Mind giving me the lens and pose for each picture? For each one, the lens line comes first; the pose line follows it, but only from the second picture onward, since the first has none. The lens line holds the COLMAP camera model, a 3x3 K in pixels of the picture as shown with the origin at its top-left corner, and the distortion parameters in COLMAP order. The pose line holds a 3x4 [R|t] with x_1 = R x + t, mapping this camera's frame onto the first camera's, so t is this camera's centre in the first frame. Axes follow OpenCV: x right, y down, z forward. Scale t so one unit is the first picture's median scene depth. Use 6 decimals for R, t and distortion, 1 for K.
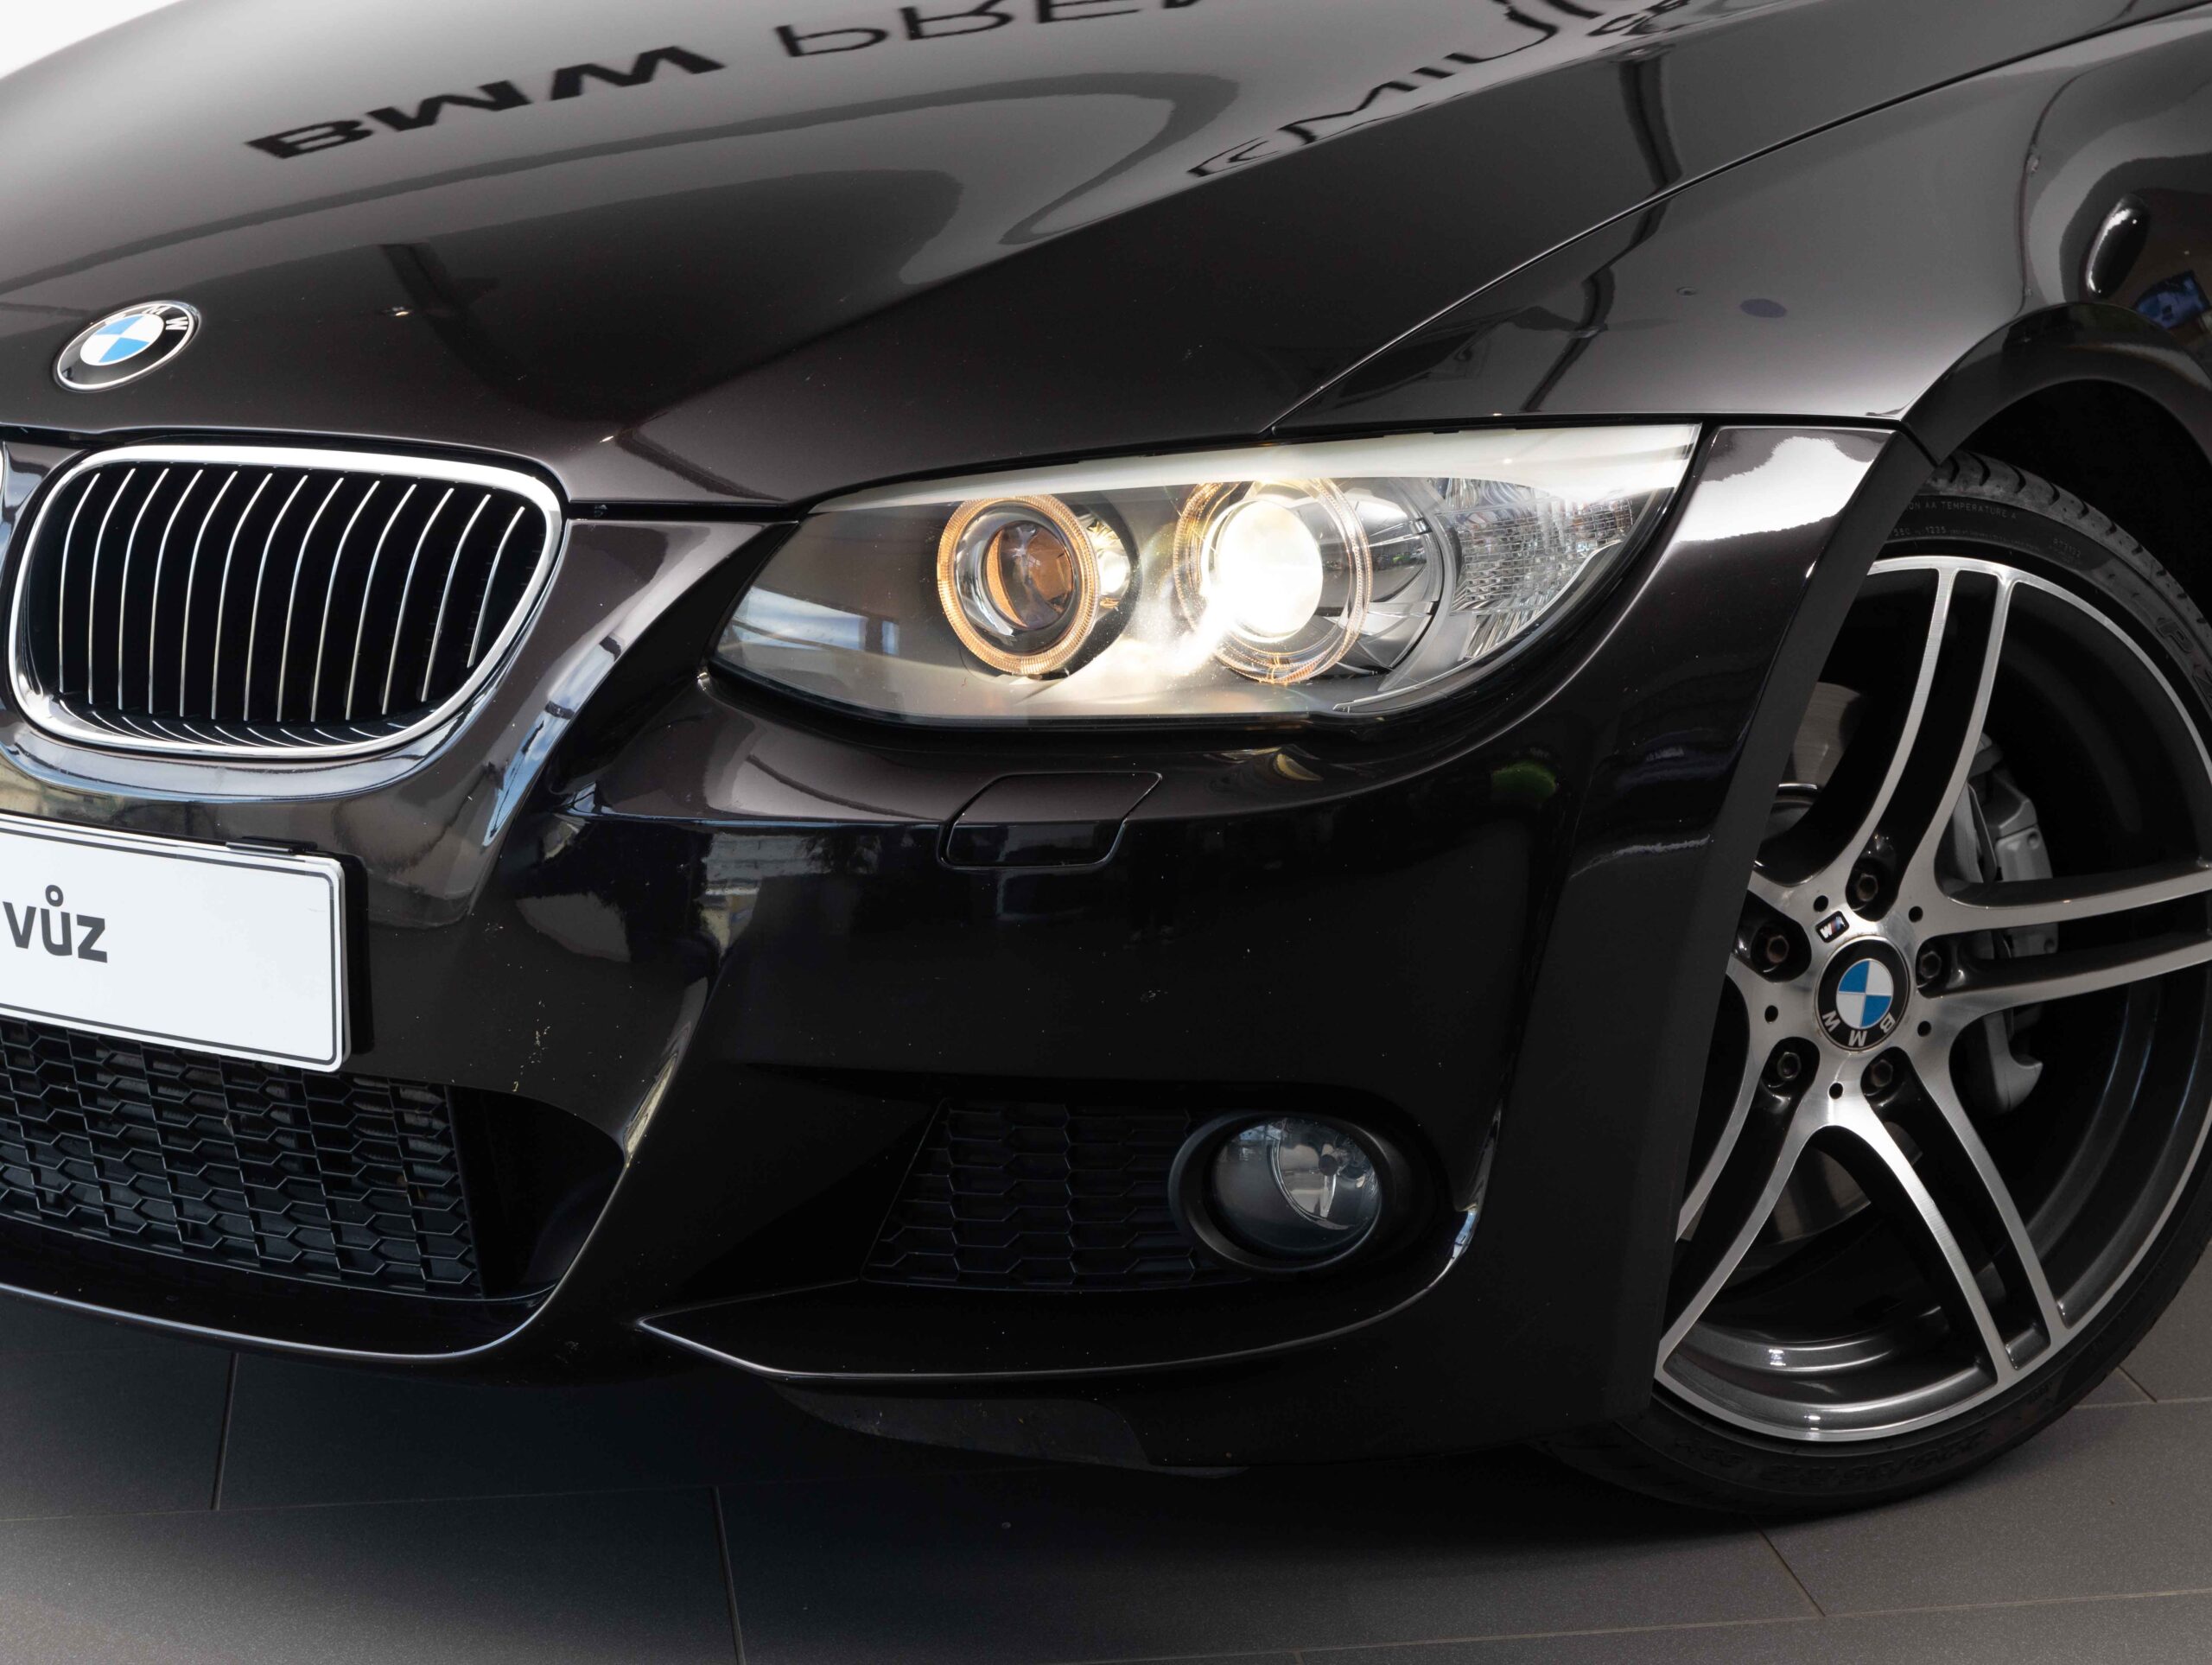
lens RADIAL K [[4135.0, 0, 1106.0], [0, 4135.0, 832.5], [0, 0, 1]] dist [-0.031438, -1.626035]
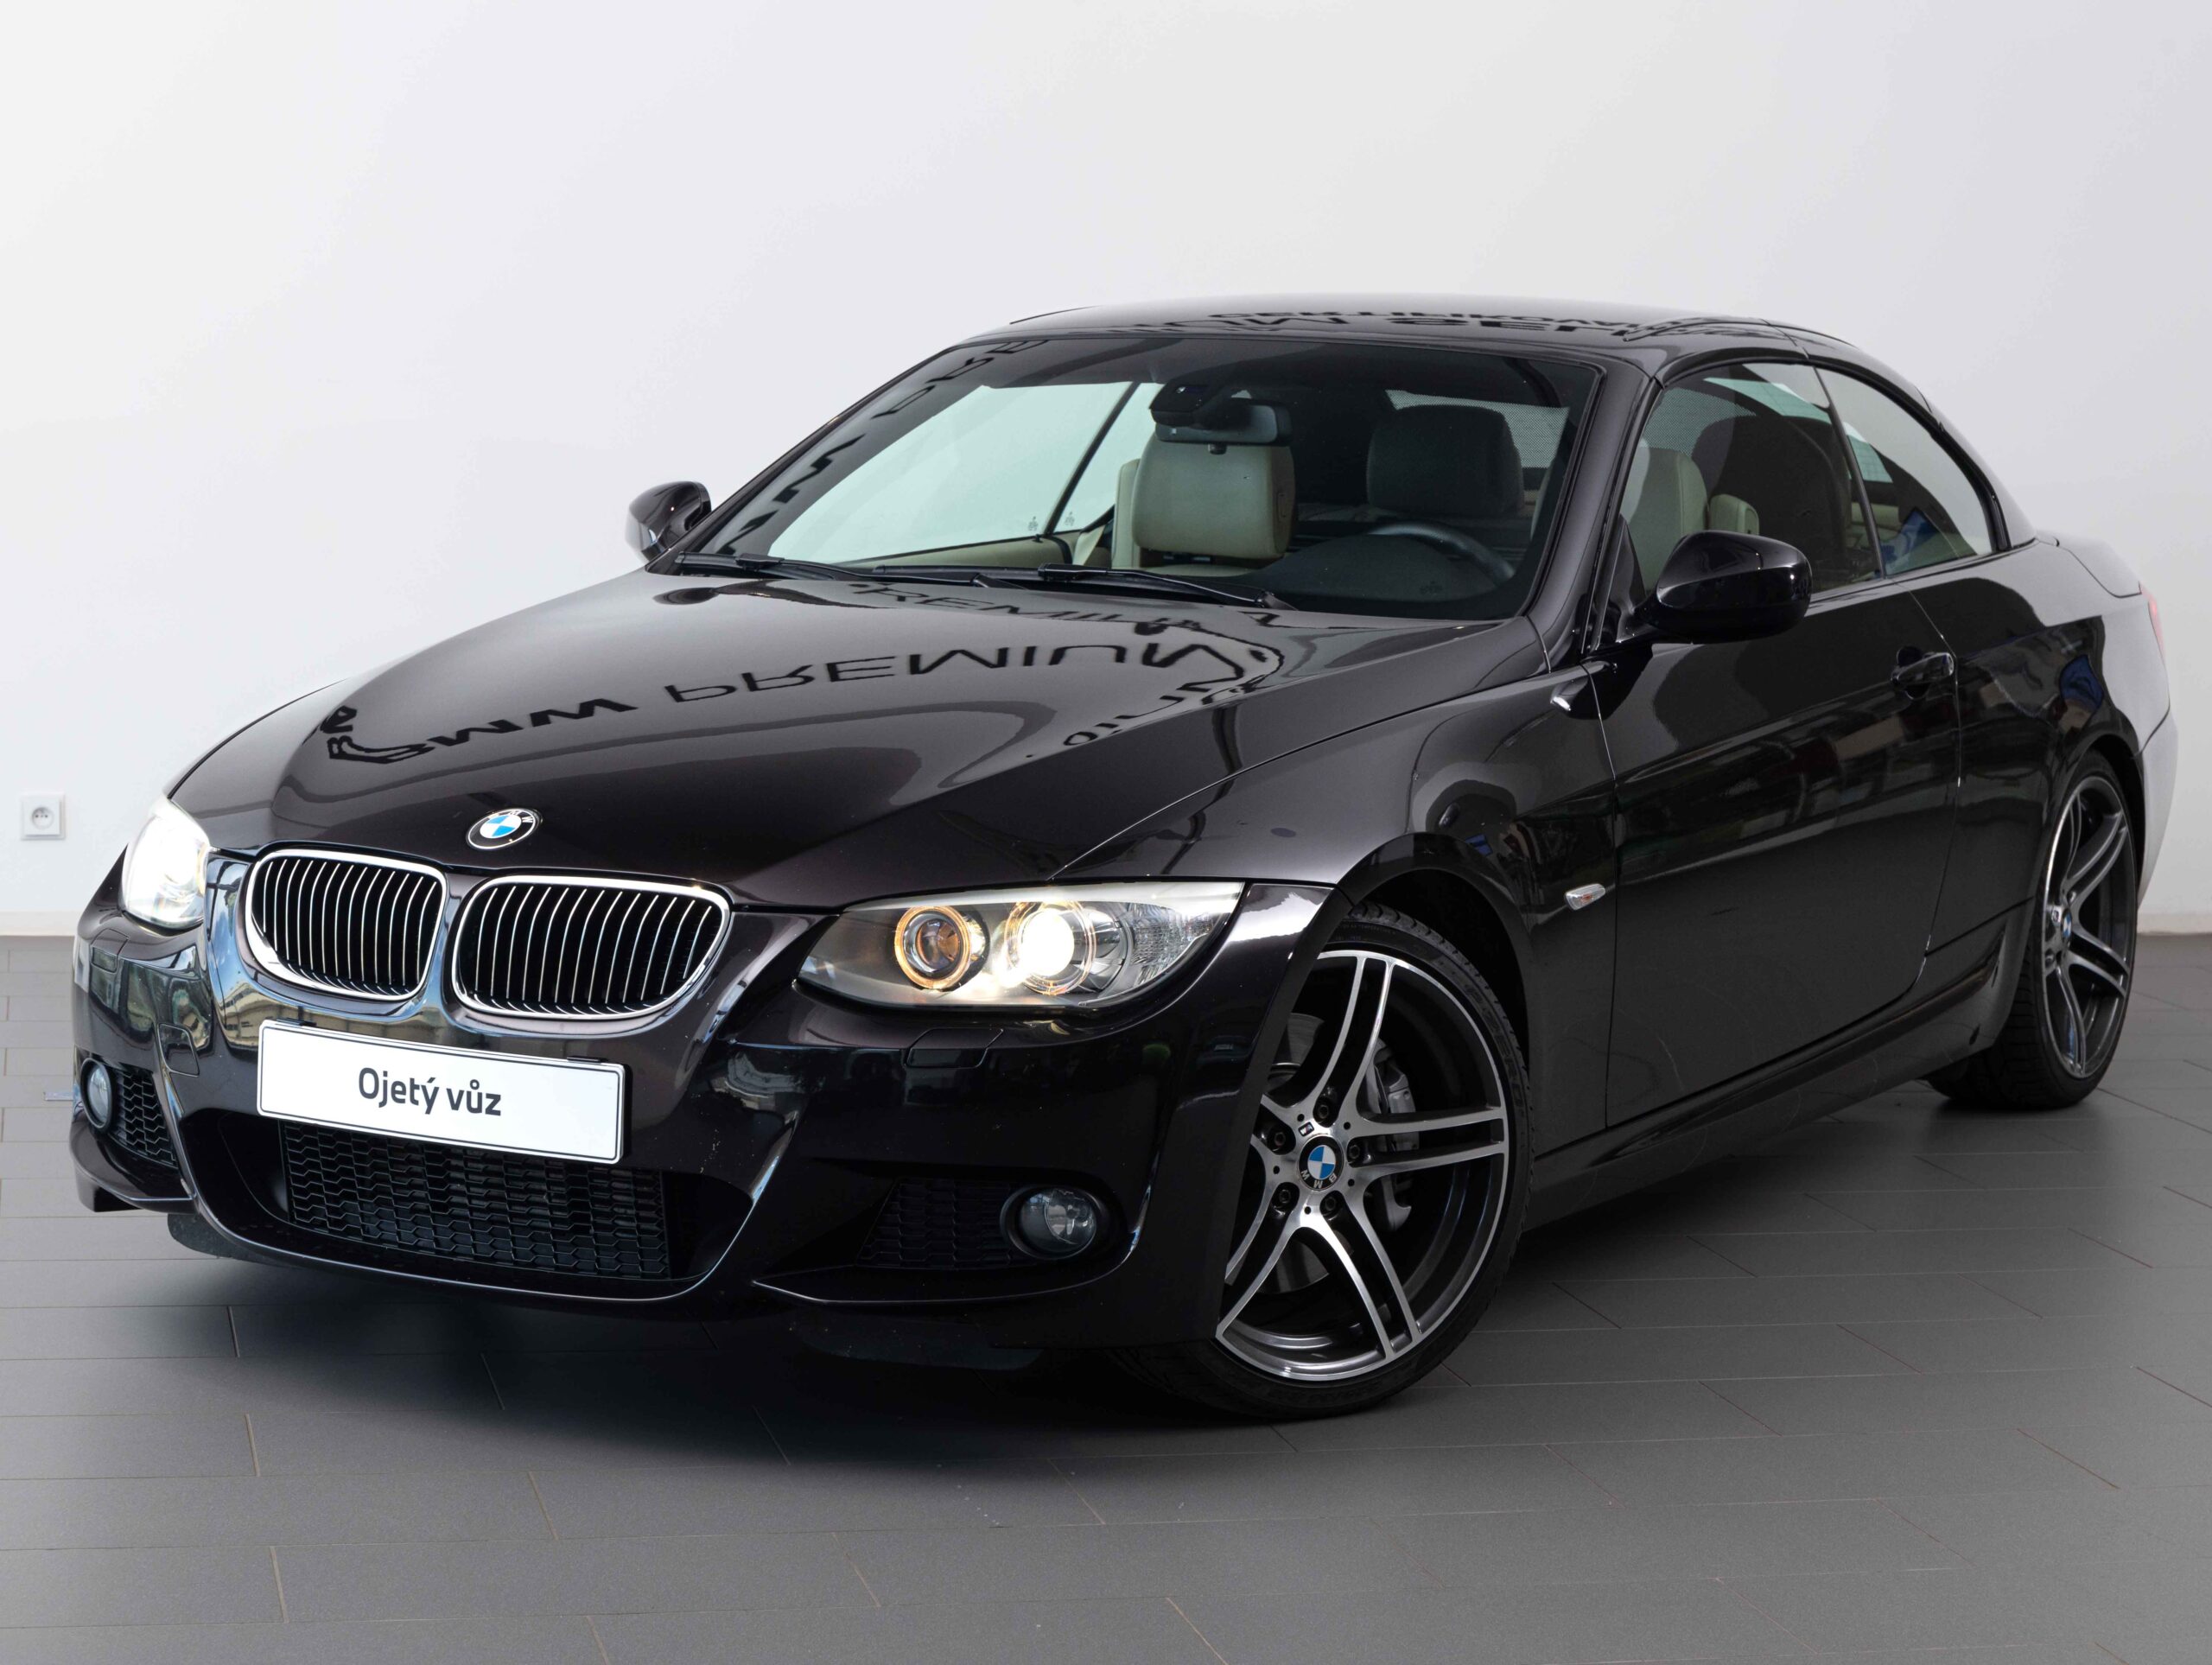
lens RADIAL K [[4802.3, 0, 1103.6], [0, 4802.3, 978.6], [0, 0, 1]] dist [-1.302011, -0.087907]
pose [[0.994570, 0.025036, 0.101013, -0.177745], [-0.014824, 0.994816, -0.100607, 0.199359], [-0.103009, 0.098564, 0.989785, -1.439262]]
